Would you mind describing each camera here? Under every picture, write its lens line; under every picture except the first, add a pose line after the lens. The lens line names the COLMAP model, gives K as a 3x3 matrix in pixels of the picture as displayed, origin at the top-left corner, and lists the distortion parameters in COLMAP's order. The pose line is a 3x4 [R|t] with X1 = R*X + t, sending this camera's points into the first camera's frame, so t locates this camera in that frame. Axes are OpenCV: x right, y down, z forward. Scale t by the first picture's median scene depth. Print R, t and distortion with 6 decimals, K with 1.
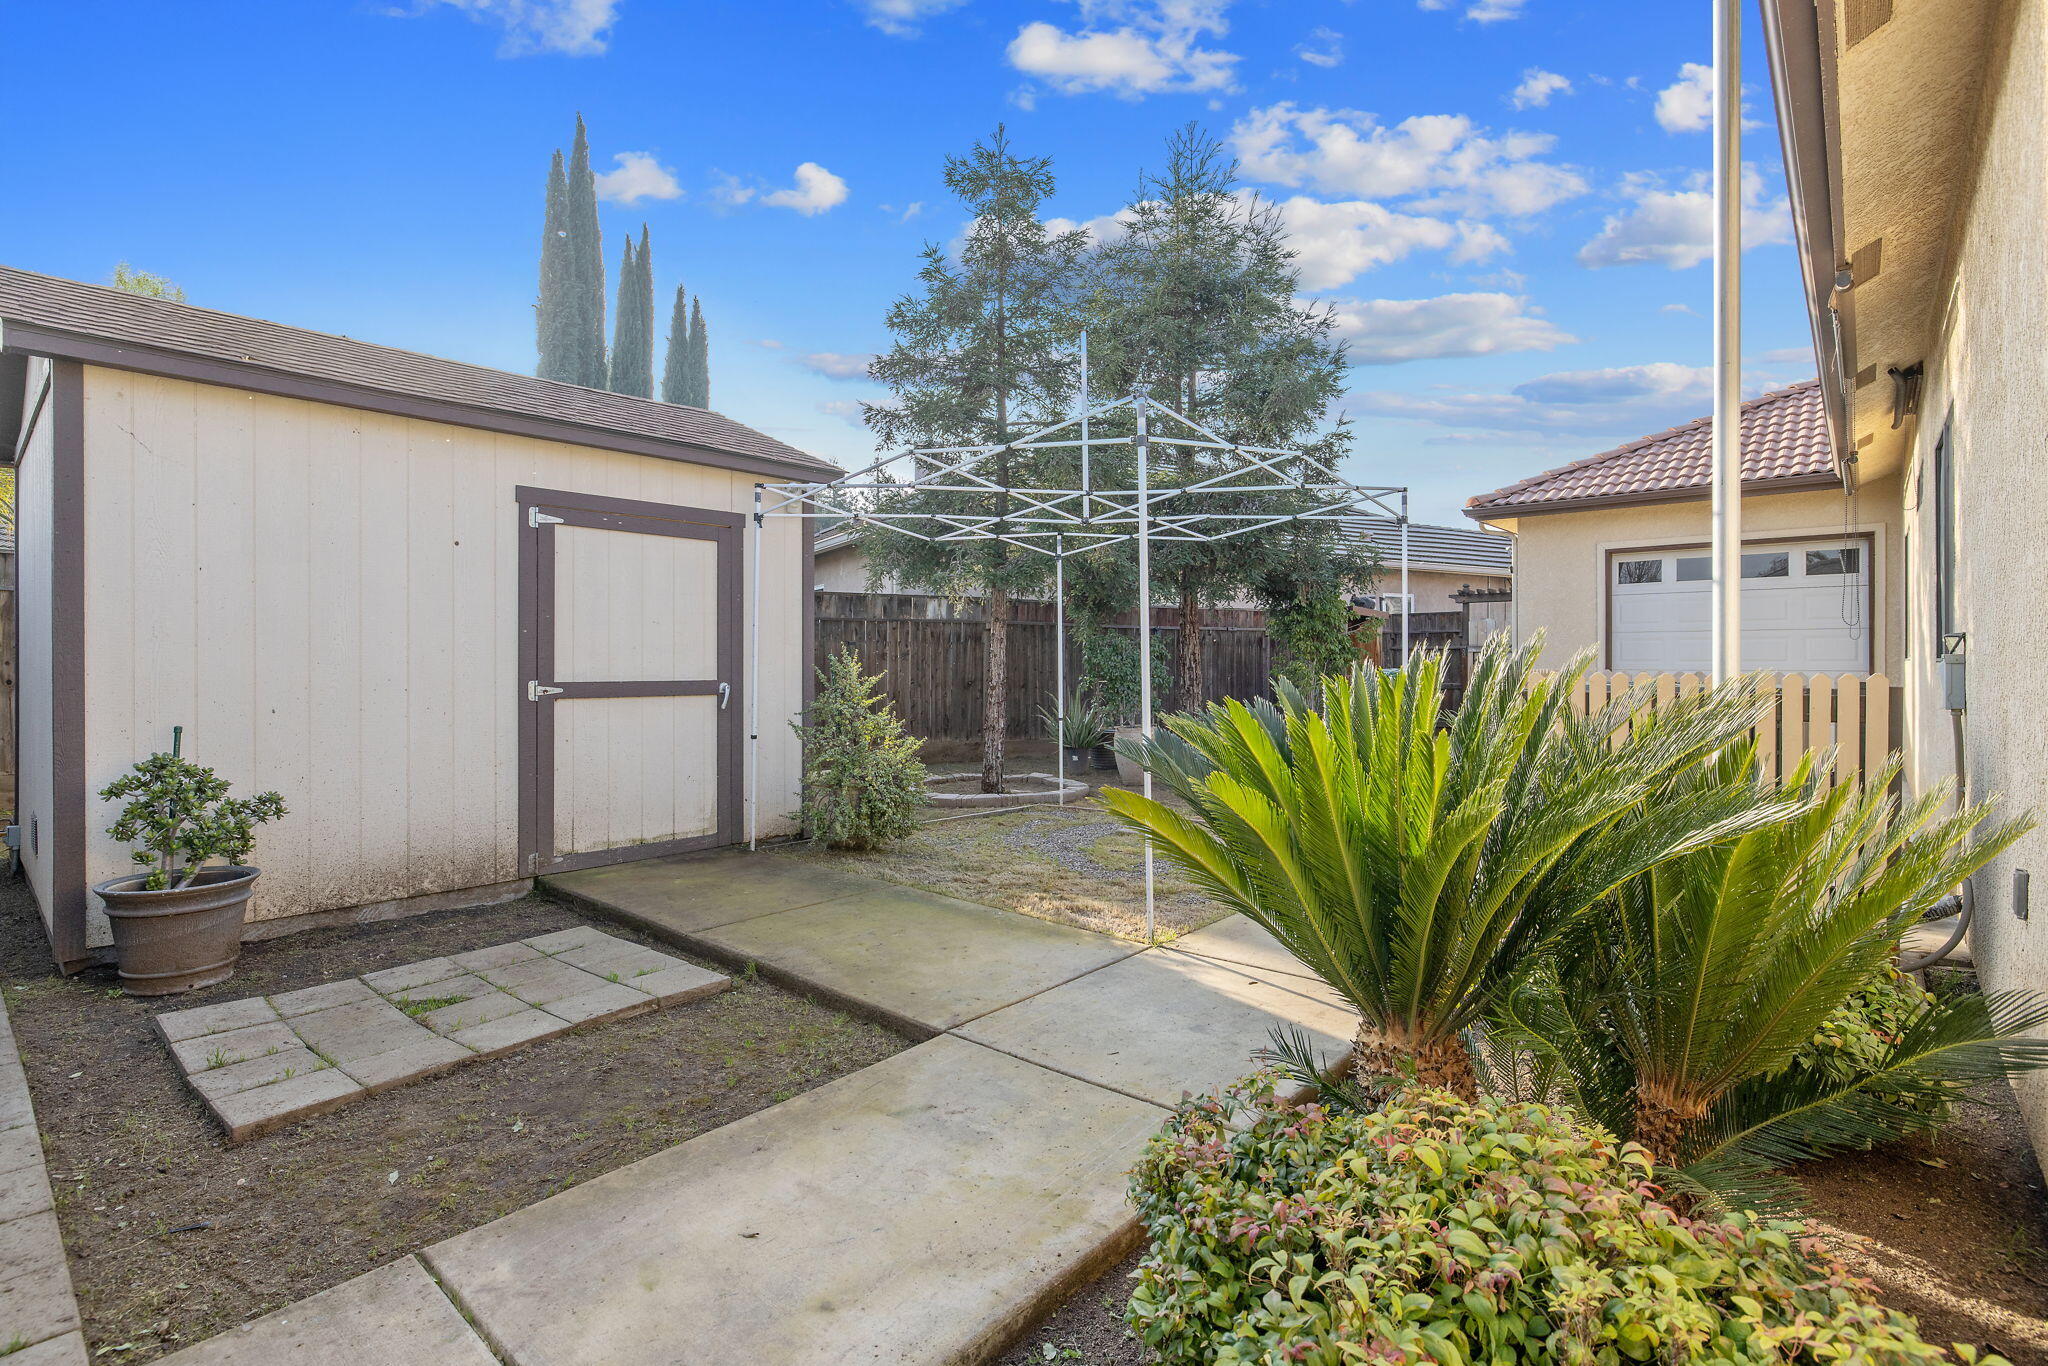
lens RADIAL K [[973.7, 0, 1016.8], [0, 973.7, 668.6], [0, 0, 1]] dist [-0.005297, 0.000790]
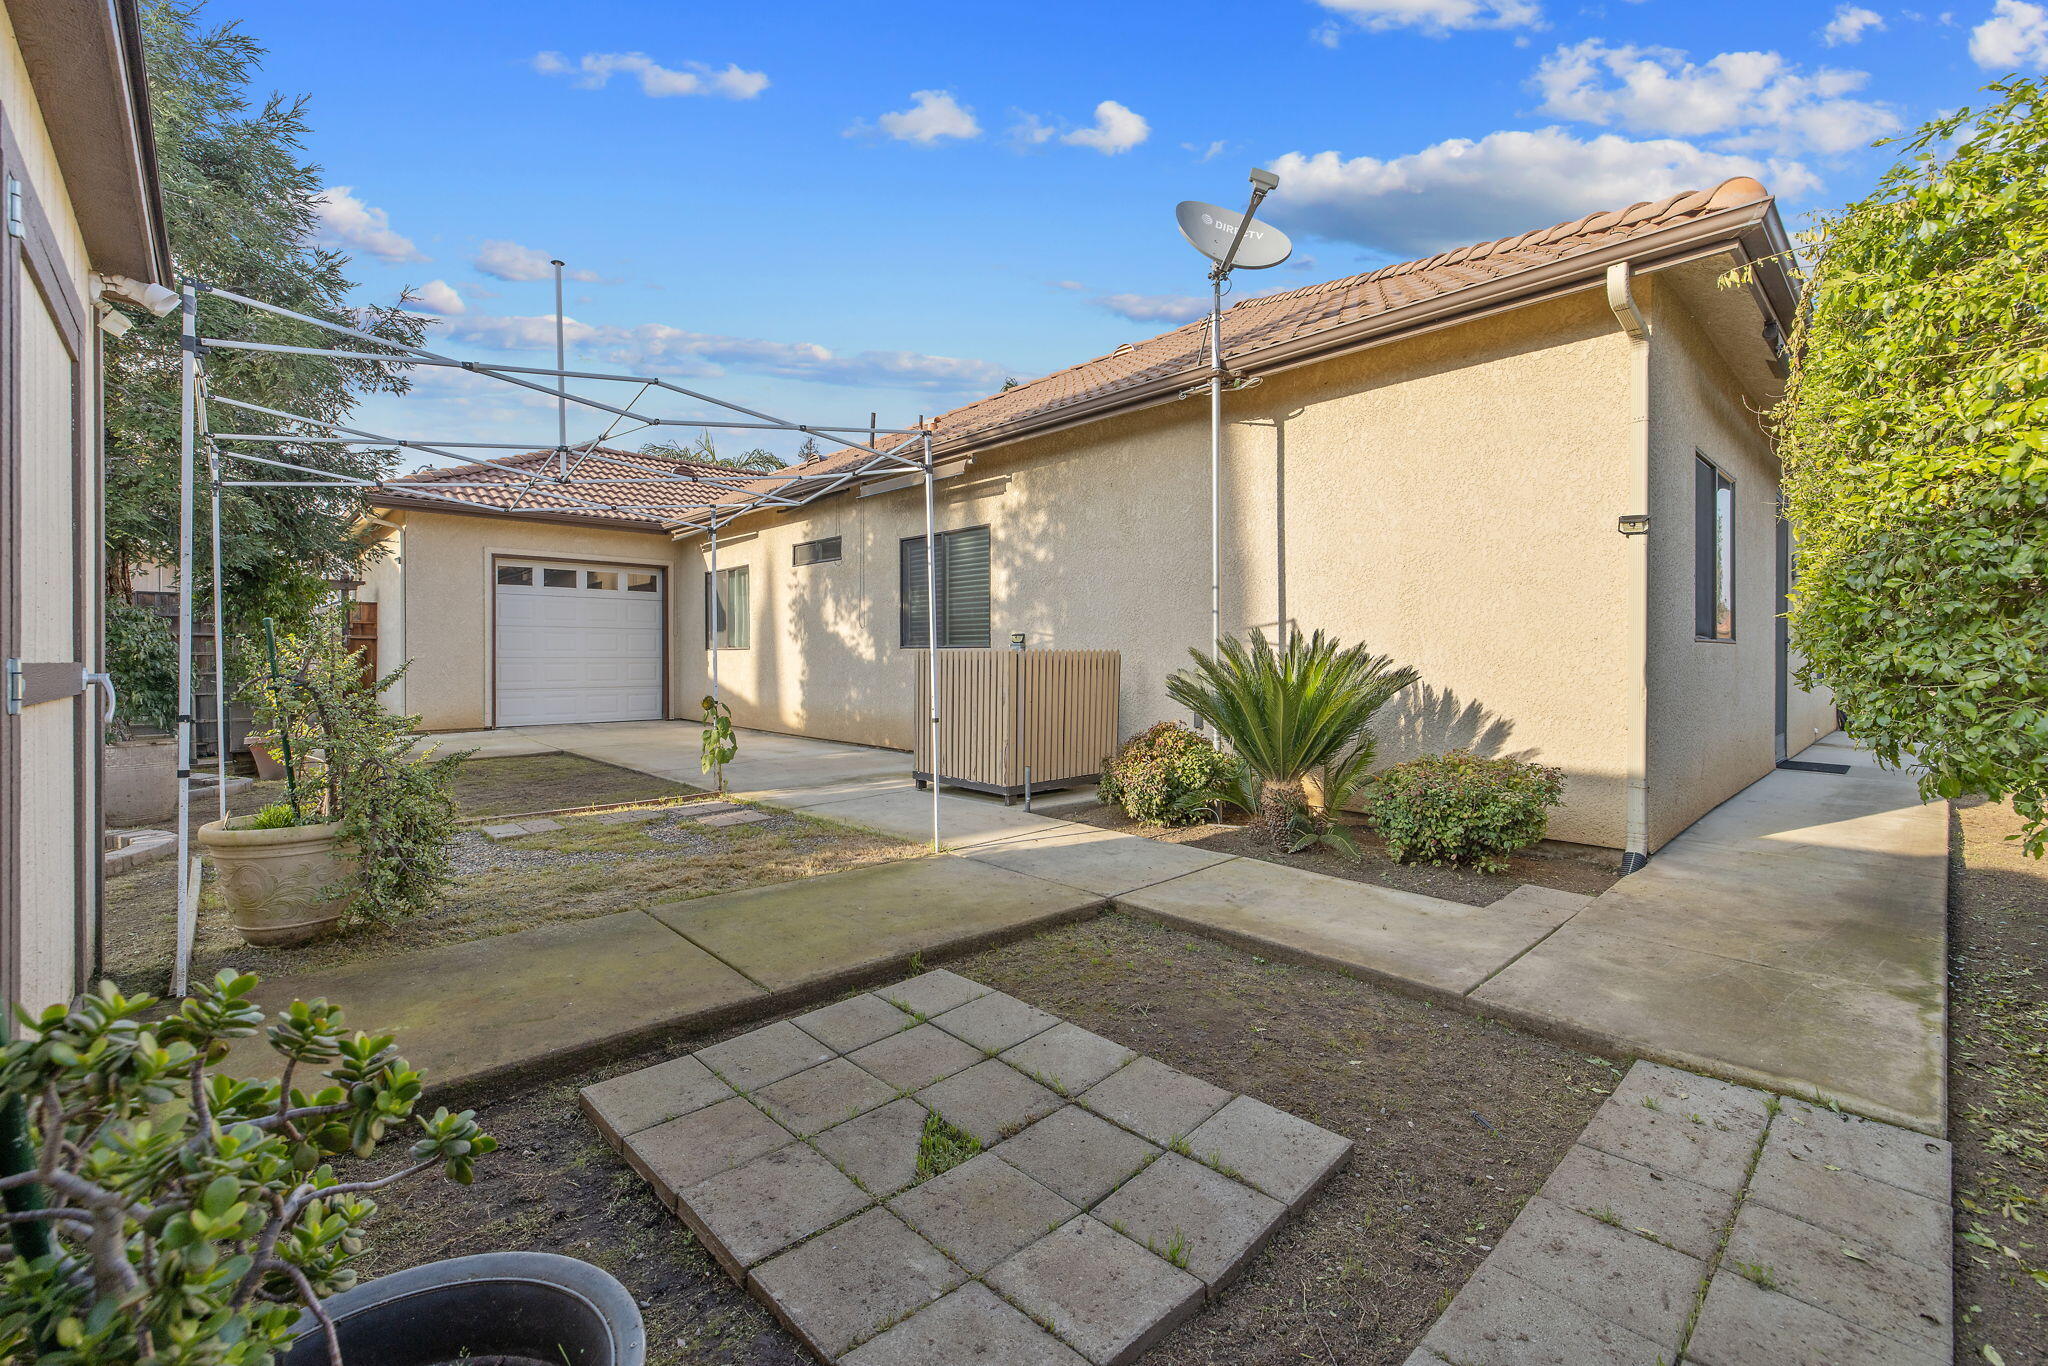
lens RADIAL K [[872.4, 0, 1018.7], [0, 872.4, 668.9], [0, 0, 1]] dist [0.007286, 0.000116]
pose [[0.083119, -0.011690, 0.996471, -1.199656], [0.006618, 0.999916, 0.011179, 0.022079], [-0.996518, 0.005666, 0.083189, 0.912643]]
